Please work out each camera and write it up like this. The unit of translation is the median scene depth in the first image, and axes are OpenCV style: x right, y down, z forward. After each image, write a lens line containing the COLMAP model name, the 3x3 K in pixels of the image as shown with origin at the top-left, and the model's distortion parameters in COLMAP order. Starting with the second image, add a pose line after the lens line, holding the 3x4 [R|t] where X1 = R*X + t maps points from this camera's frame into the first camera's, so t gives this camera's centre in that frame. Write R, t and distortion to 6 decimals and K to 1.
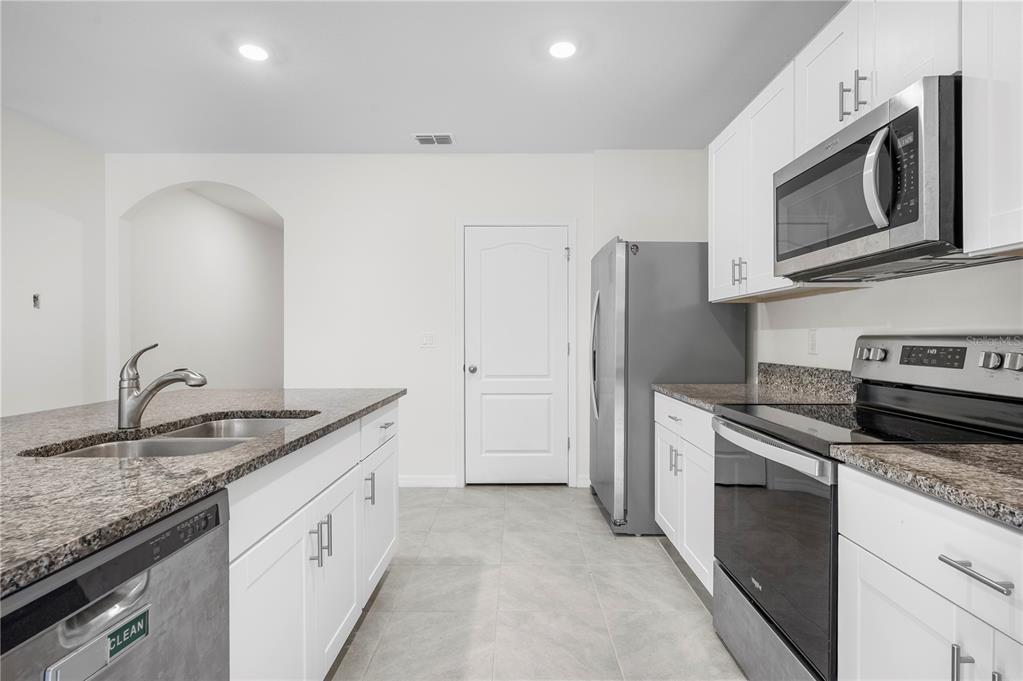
lens RADIAL K [[516.6, 0, 511.5], [0, 516.6, 340.5], [0, 0, 1]] dist [0.002092, 0.000305]
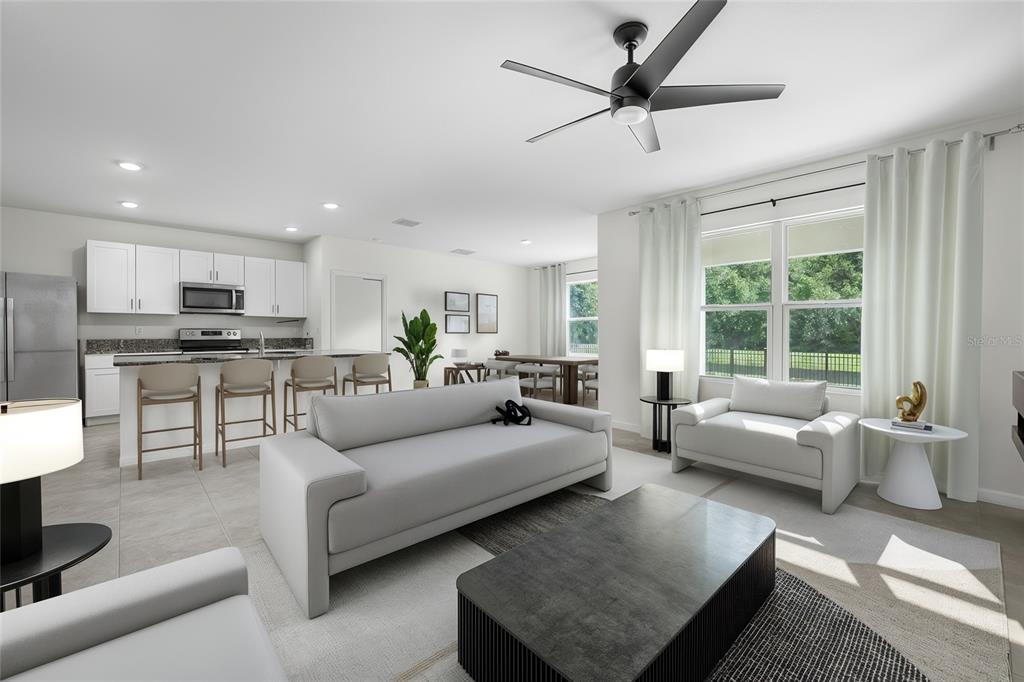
lens RADIAL K [[414.0, 0, 515.5], [0, 414.0, 336.7], [0, 0, 1]] dist [-0.000742, 0.000001]
pose [[-0.683051, -0.010479, 0.730295, -3.065104], [0.002950, 0.999849, 0.017107, 0.004025], [-0.730365, 0.013839, -0.682917, 1.256576]]
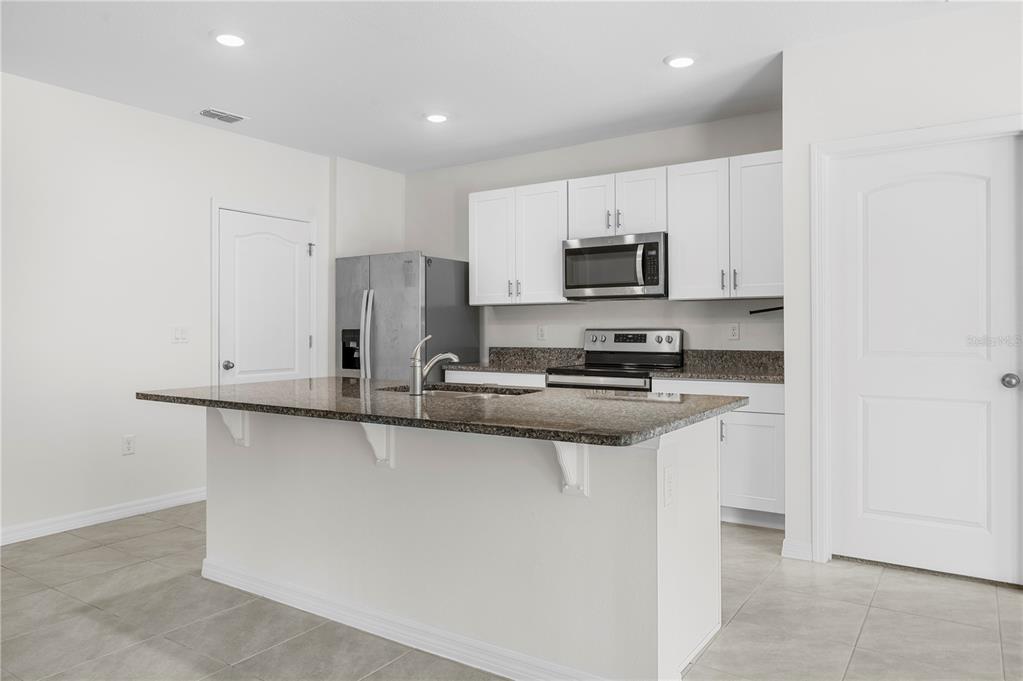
lens RADIAL K [[703.4, 0, 511.3], [0, 703.4, 326.7], [0, 0, 1]] dist [-0.001976, -0.000713]
pose [[0.550870, 0.003181, 0.834585, -1.672994], [0.006832, 0.999942, -0.008321, 0.001527], [-0.834563, 0.010286, 0.550816, -0.218216]]
